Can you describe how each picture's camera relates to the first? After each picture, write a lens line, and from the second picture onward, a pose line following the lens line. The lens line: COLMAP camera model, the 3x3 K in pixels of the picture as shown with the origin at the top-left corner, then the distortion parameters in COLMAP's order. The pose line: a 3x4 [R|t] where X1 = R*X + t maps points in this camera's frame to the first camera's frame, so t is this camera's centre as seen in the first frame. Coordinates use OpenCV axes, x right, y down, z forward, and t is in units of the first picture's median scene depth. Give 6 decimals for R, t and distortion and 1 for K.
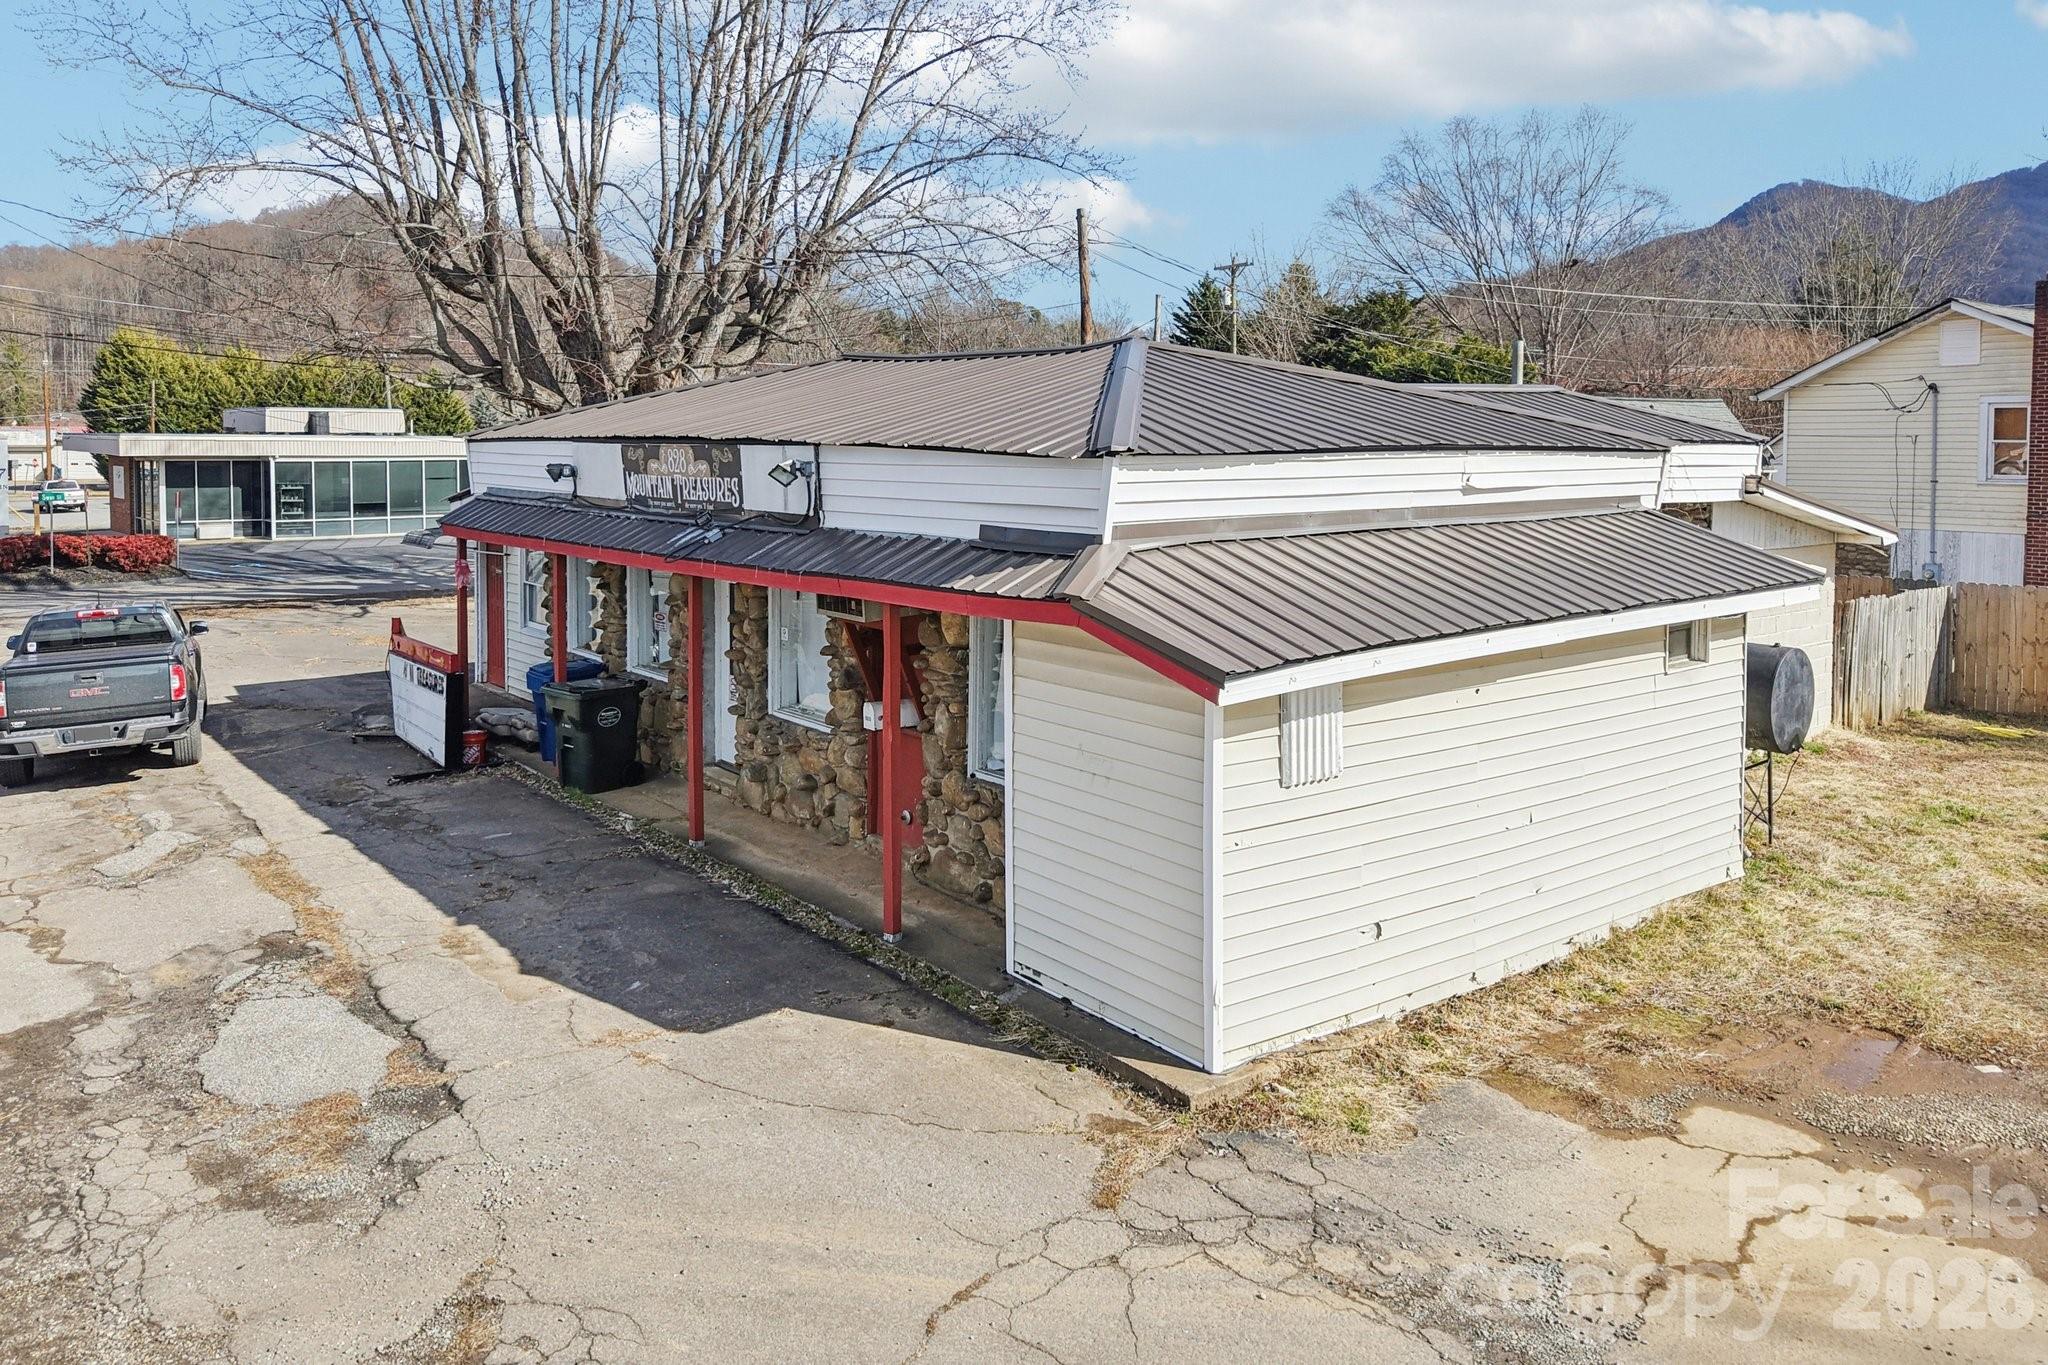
lens RADIAL K [[1463.3, 0, 1031.7], [0, 1463.3, 534.4], [0, 0, 1]] dist [0.069868, -0.126873]
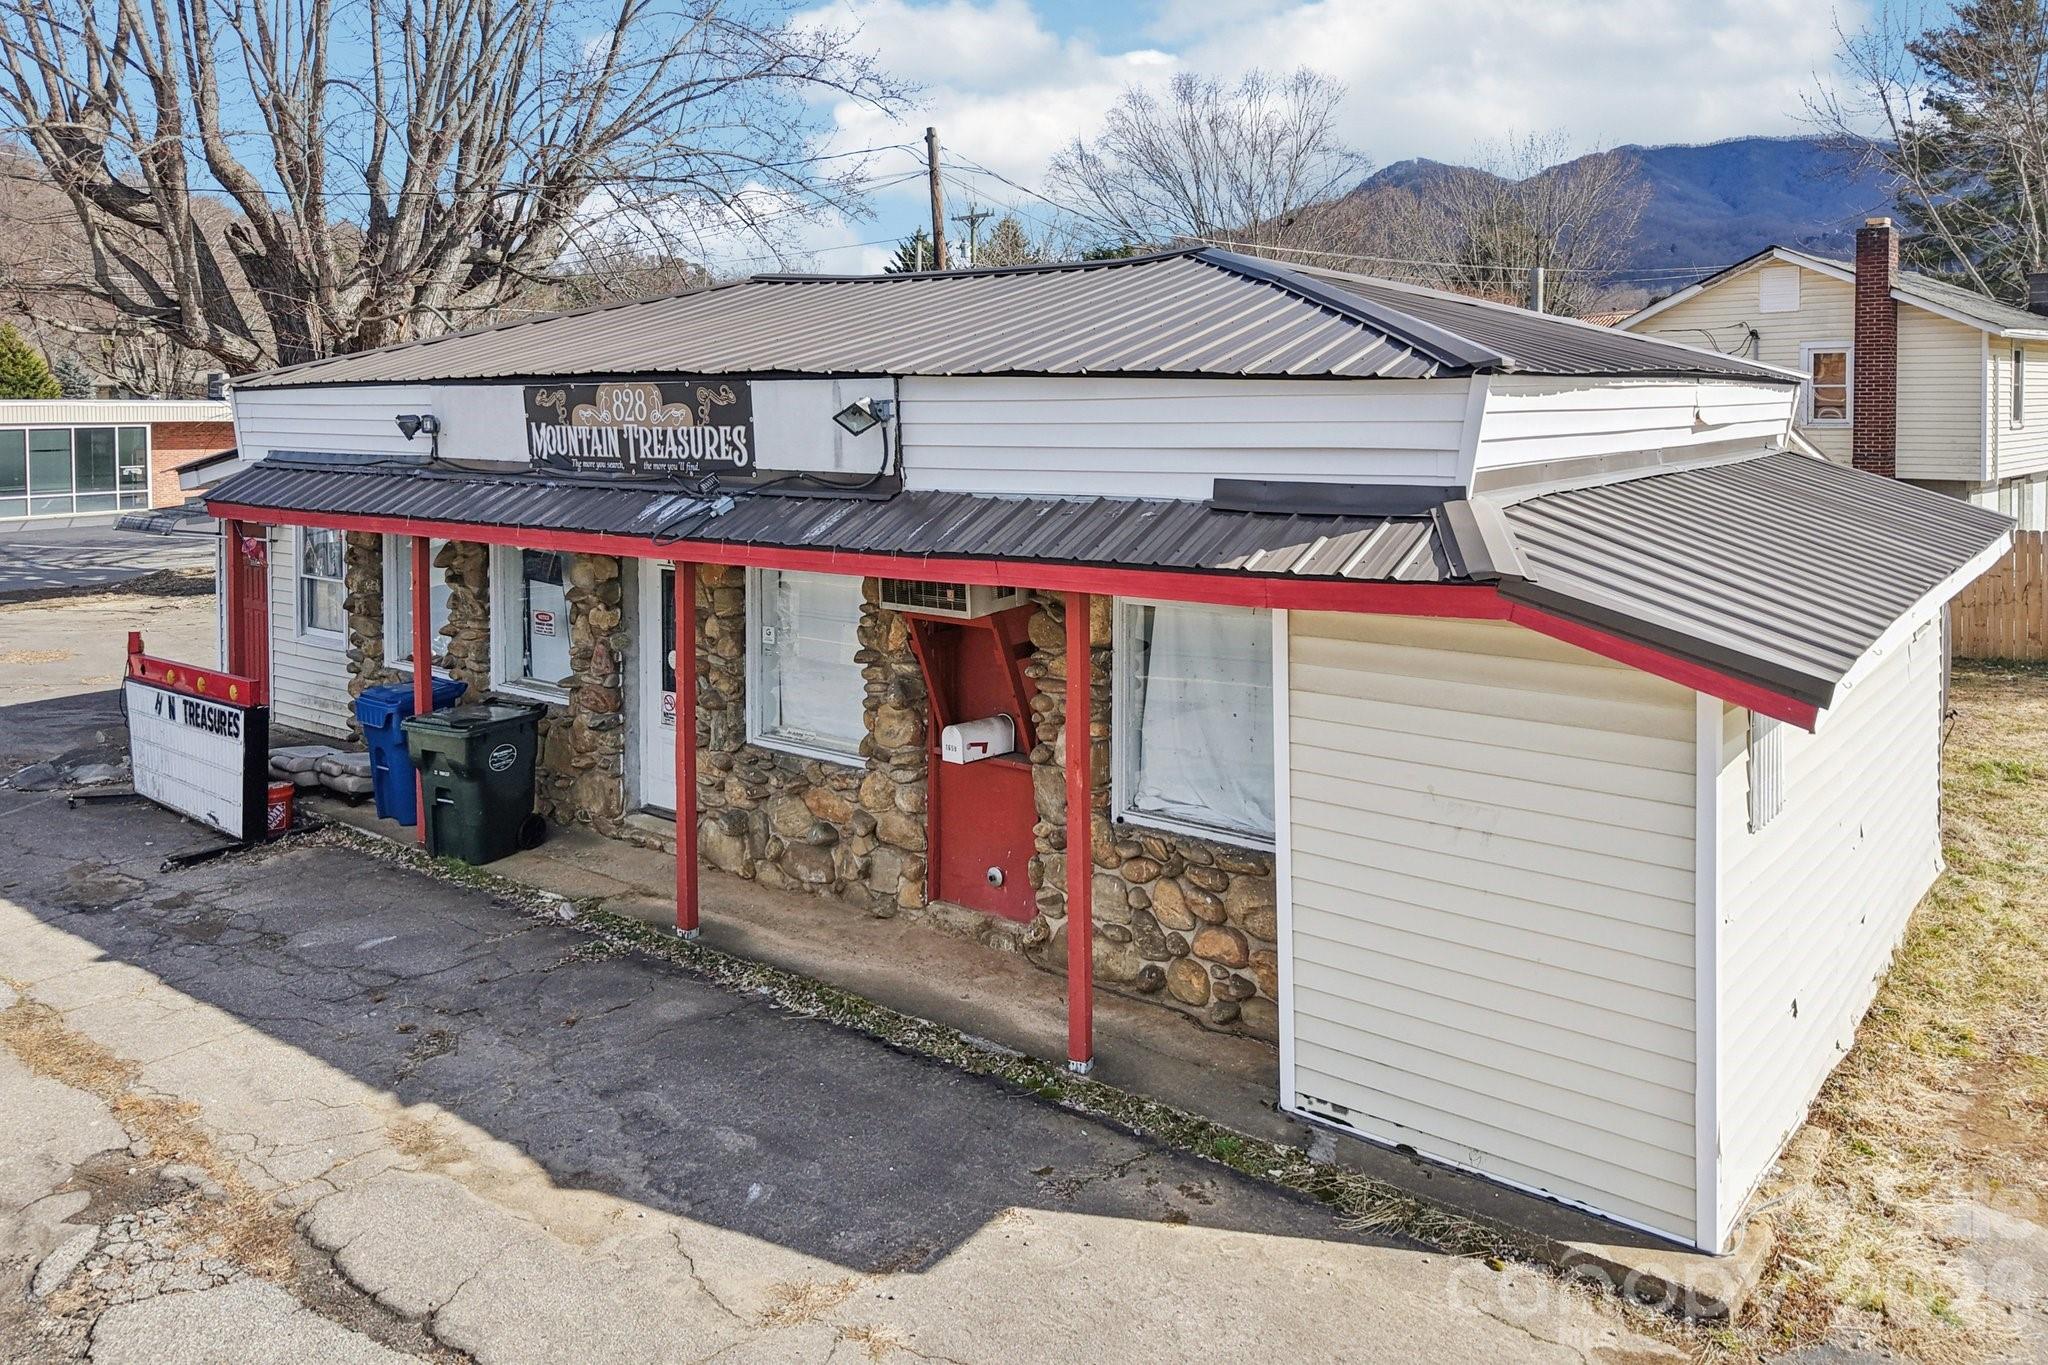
lens RADIAL K [[1485.8, 0, 1025.8], [0, 1485.8, 461.2], [0, 0, 1]] dist [0.032102, -0.032140]
pose [[0.974243, -0.017380, 0.224830, -0.216507], [0.023130, 0.999469, -0.022966, -0.000622], [-0.224311, 0.027575, 0.974127, 0.231954]]
